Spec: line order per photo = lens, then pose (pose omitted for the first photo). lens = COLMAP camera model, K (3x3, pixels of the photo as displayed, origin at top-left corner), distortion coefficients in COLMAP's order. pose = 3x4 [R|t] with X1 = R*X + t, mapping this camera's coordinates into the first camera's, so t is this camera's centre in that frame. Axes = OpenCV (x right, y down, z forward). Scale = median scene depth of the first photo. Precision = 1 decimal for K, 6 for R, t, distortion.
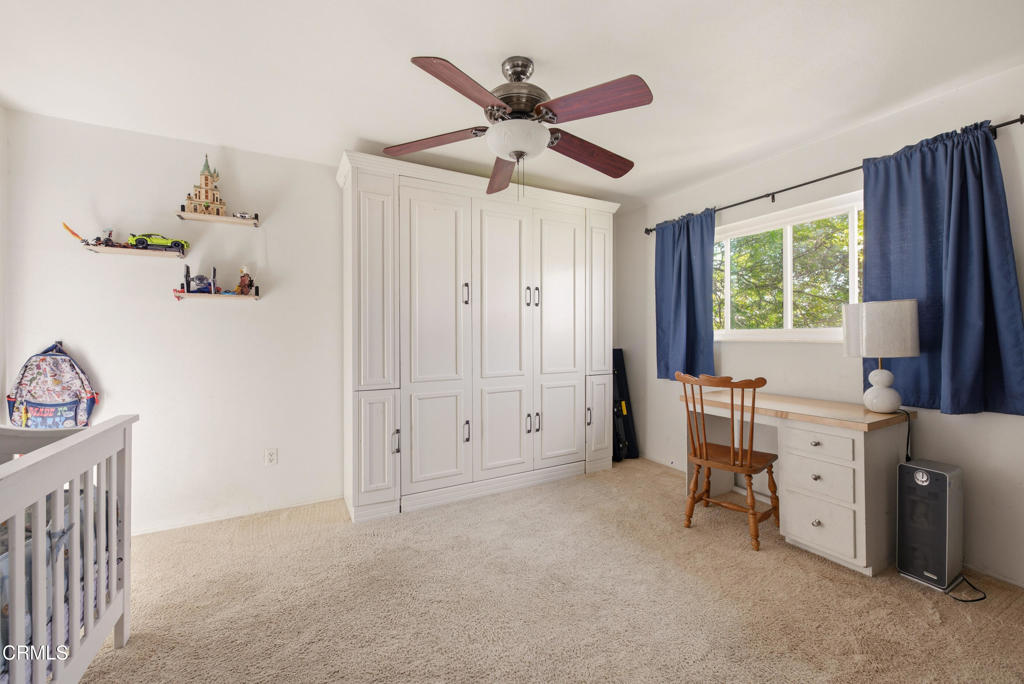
lens RADIAL K [[405.6, 0, 522.1], [0, 405.6, 336.1], [0, 0, 1]] dist [0.000259, -0.002214]
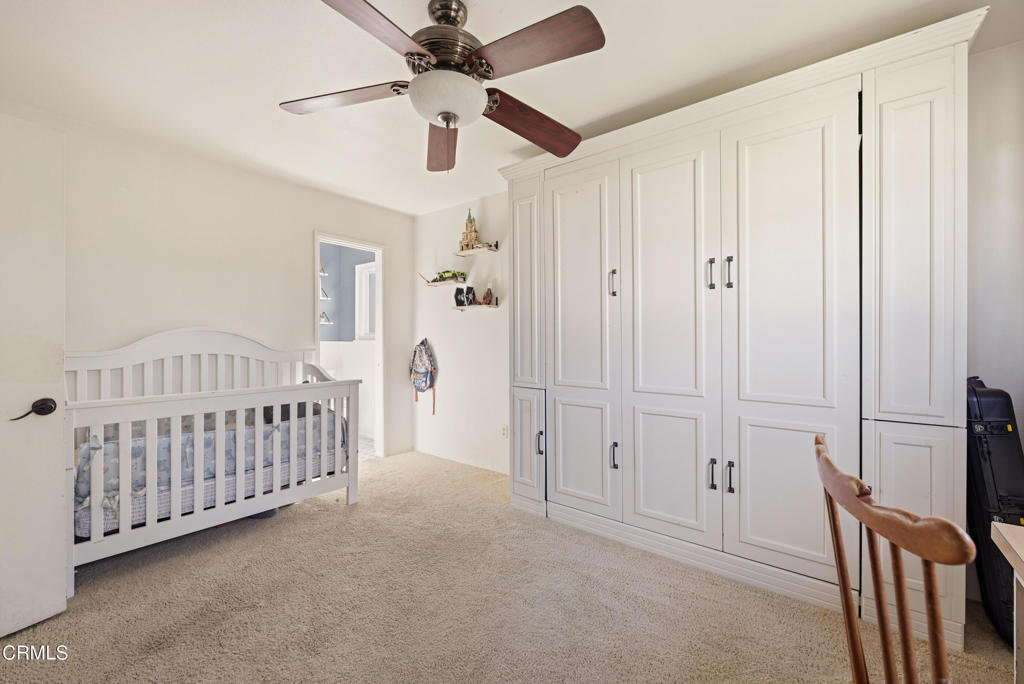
lens RADIAL K [[405.6, 0, 518.9], [0, 405.6, 339.1], [0, 0, 1]] dist [0.000259, -0.002214]
pose [[0.396062, 0.009004, -0.918180, 0.577863], [-0.003275, 0.999959, 0.008394, -0.000357], [0.918218, -0.000318, 0.396075, 0.567973]]
